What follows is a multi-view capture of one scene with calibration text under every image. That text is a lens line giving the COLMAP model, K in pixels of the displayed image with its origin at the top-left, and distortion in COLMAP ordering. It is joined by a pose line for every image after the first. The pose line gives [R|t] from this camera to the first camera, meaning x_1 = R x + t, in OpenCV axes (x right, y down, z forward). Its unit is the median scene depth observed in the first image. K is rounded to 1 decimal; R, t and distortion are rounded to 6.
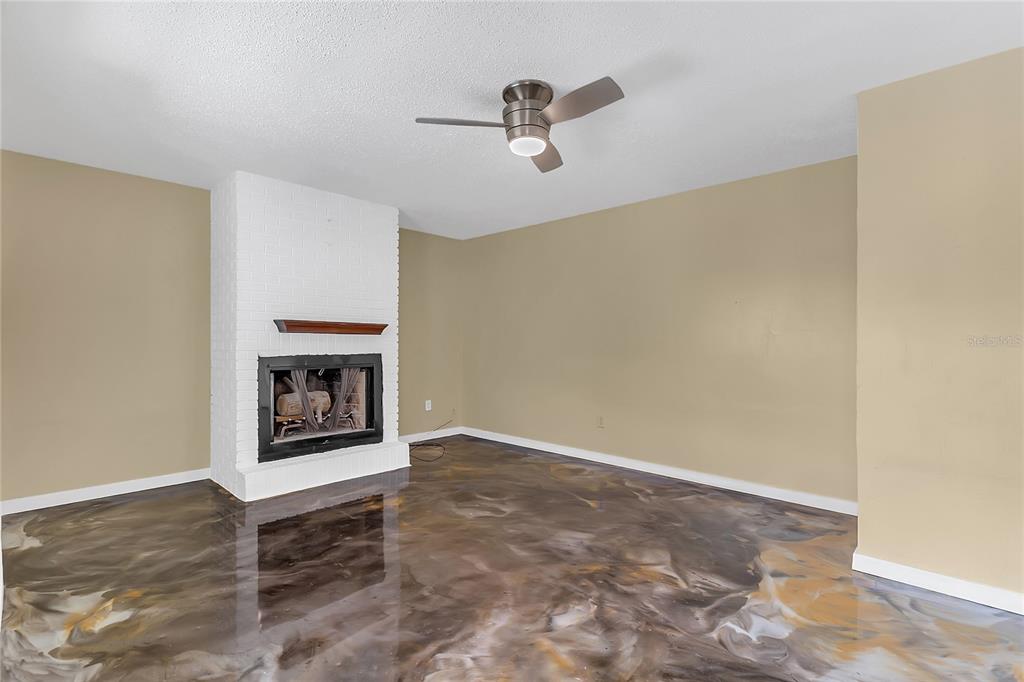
lens RADIAL K [[481.4, 0, 514.3], [0, 481.4, 335.3], [0, 0, 1]] dist [0.001598, -0.004967]
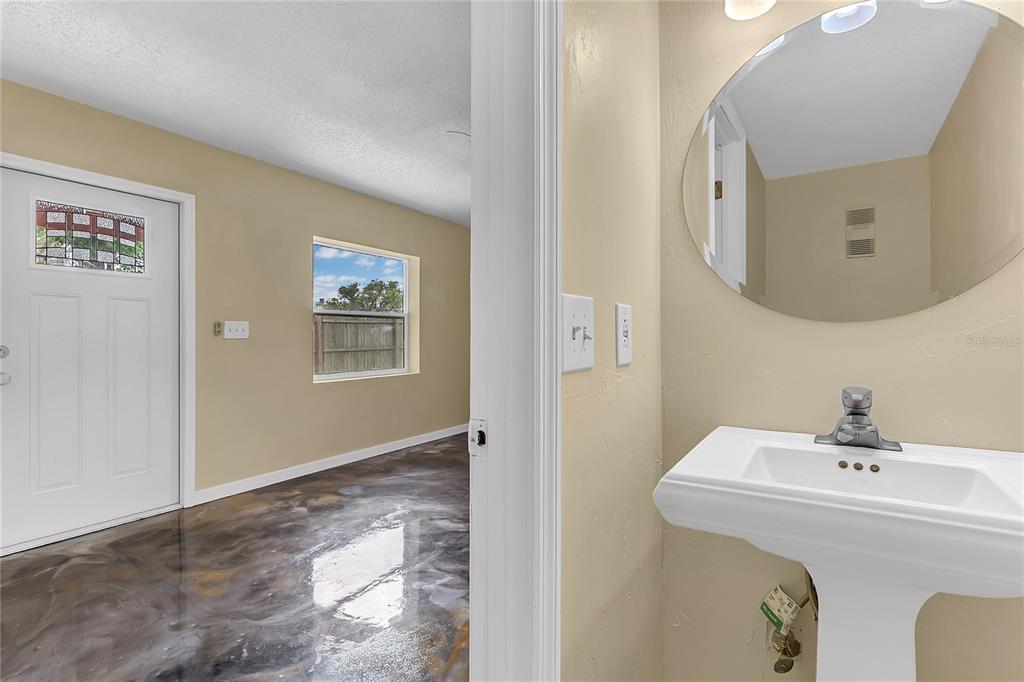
lens RADIAL K [[481.4, 0, 526.3], [0, 481.4, 344.4], [0, 0, 1]] dist [0.001598, -0.004967]
pose [[0.224763, 0.009985, -0.974362, 0.832858], [0.011579, 0.999850, 0.012917, 0.022250], [0.974345, -0.014185, 0.224614, 0.493576]]
